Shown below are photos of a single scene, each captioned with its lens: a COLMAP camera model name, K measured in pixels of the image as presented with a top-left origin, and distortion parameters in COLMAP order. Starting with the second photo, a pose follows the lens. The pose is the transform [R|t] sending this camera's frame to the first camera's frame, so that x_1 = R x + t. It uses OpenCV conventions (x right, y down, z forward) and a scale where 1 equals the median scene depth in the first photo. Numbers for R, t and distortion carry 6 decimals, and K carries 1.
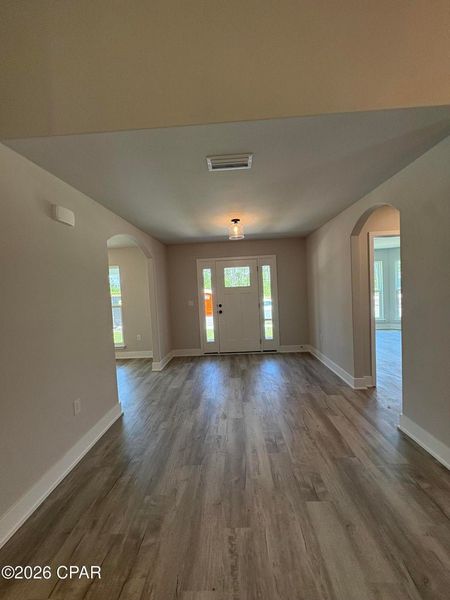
lens RADIAL K [[239.6, 0, 224.3], [0, 239.6, 298.2], [0, 0, 1]] dist [0.000110, 0.000302]
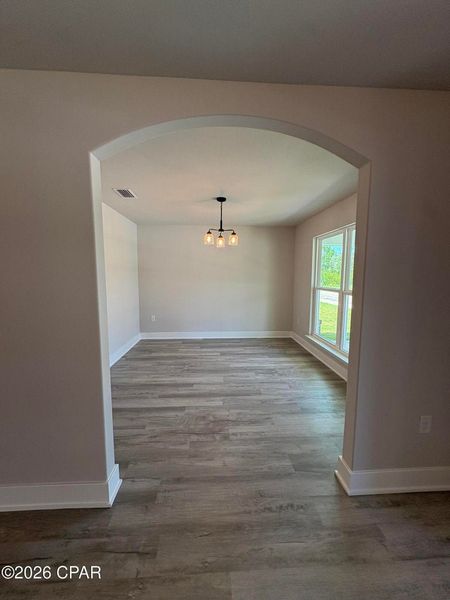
lens RADIAL K [[239.6, 0, 224.3], [0, 239.6, 298.2], [0, 0, 1]] dist [0.000110, 0.000302]
pose [[0.094537, 0.146903, -0.984623, 0.039474], [-0.042437, 0.988748, 0.143444, -0.046786], [0.994616, 0.028224, 0.099708, 1.474072]]
